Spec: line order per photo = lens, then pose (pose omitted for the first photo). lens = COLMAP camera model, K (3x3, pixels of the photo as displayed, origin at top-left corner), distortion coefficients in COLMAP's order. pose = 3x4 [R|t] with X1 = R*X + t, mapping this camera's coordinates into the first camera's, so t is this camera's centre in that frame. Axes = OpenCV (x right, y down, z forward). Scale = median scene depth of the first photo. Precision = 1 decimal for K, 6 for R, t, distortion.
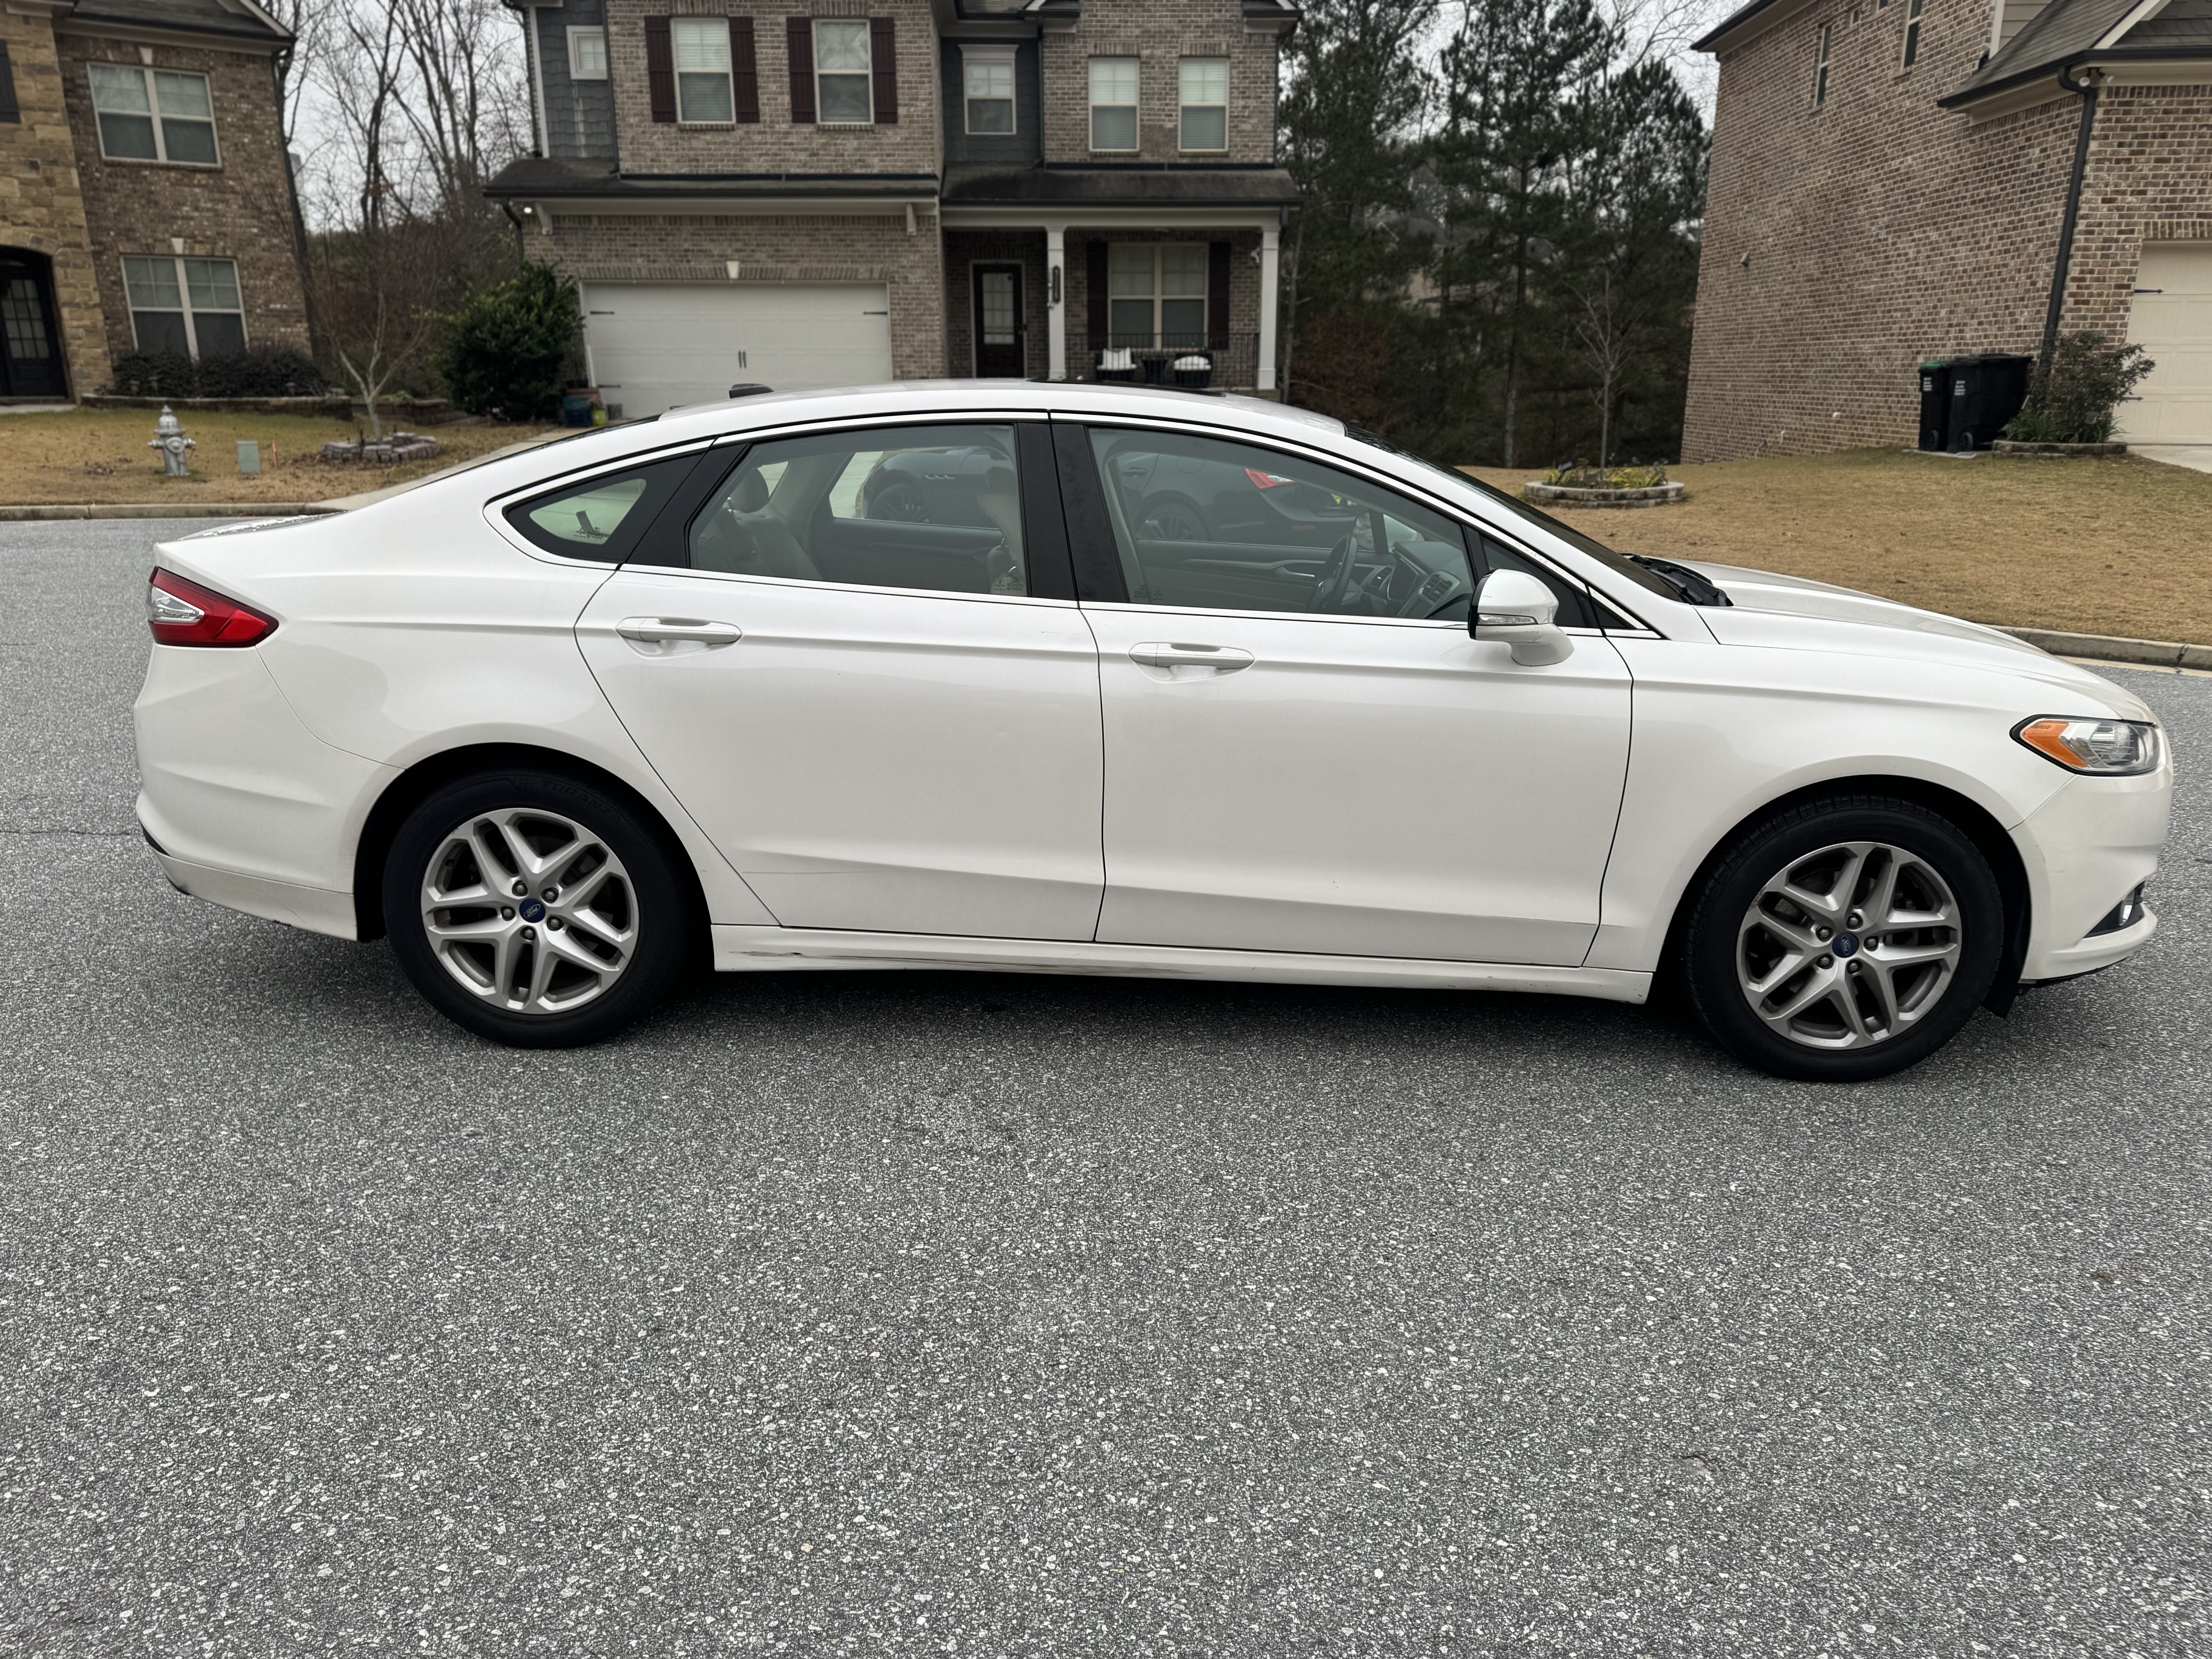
lens RADIAL K [[1526.1, 0, 1101.6], [0, 1526.1, 830.5], [0, 0, 1]] dist [0.024320, -0.025228]
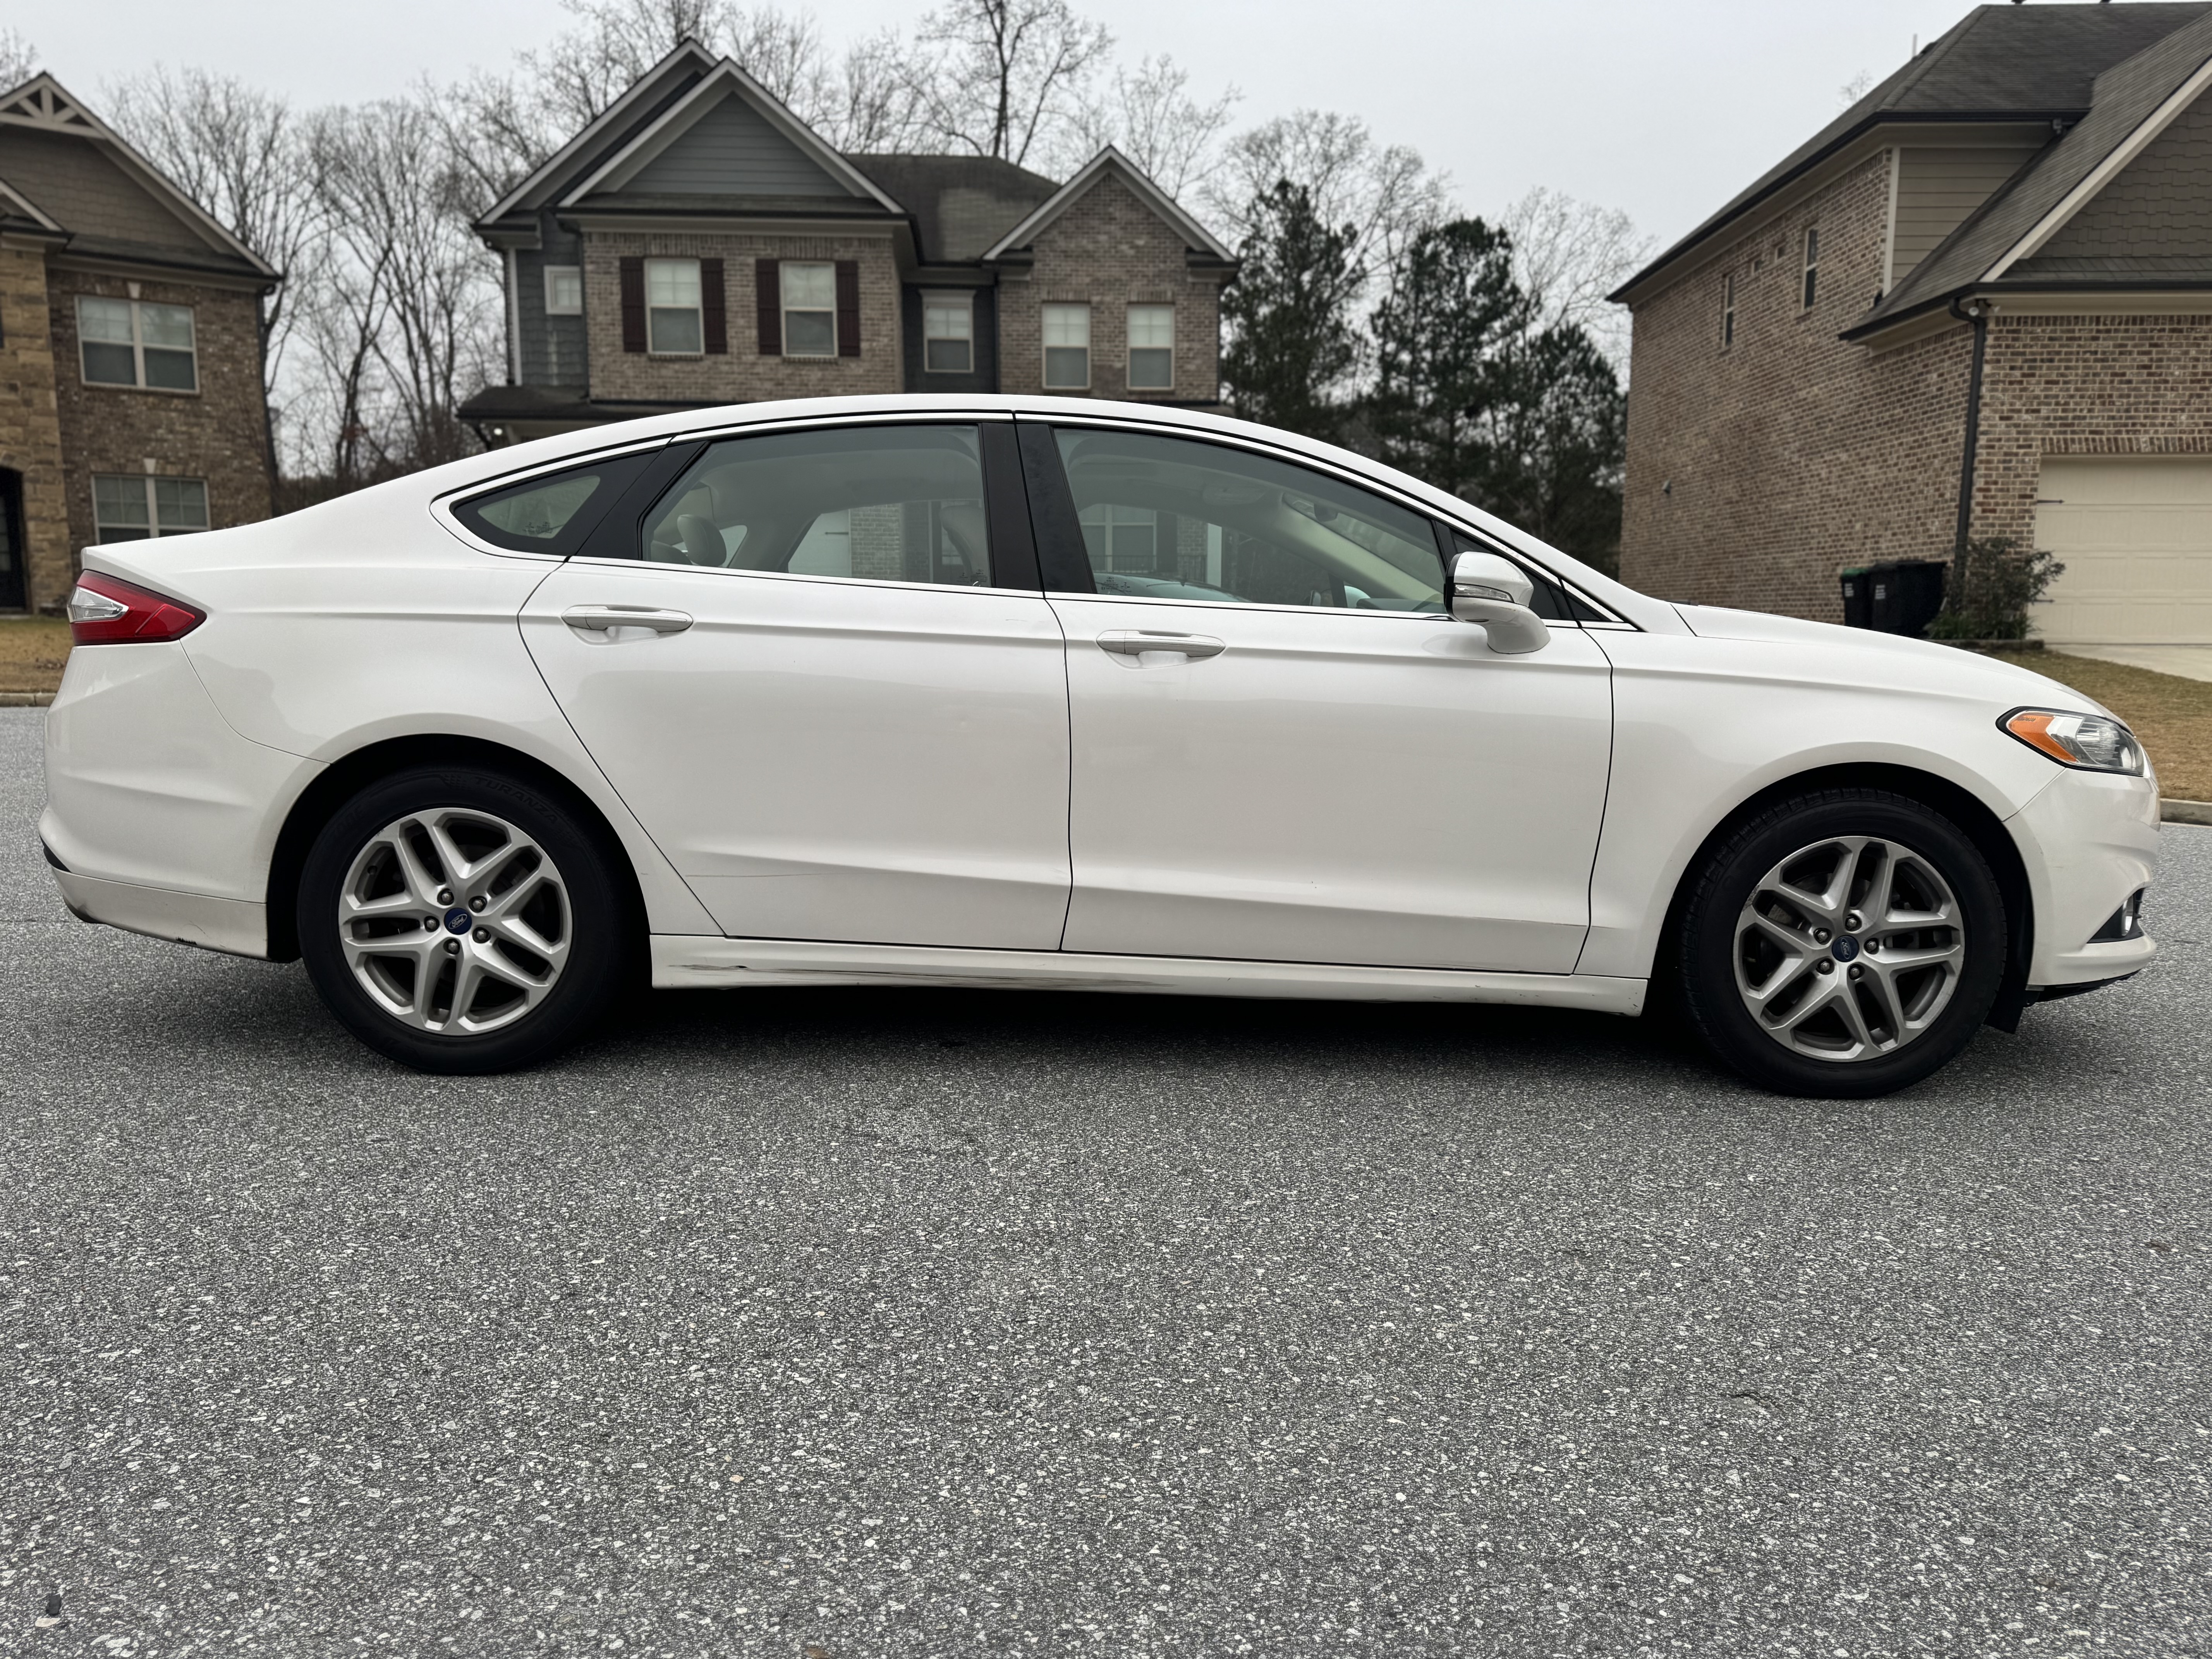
lens RADIAL K [[1526.1, 0, 1098.3], [0, 1526.1, 842.6], [0, 0, 1]] dist [0.024320, -0.025228]
pose [[0.999570, -0.001403, 0.029278, -0.008937], [0.005560, 0.989795, -0.142391, 0.146745], [-0.028779, 0.142493, 0.989377, 0.058729]]
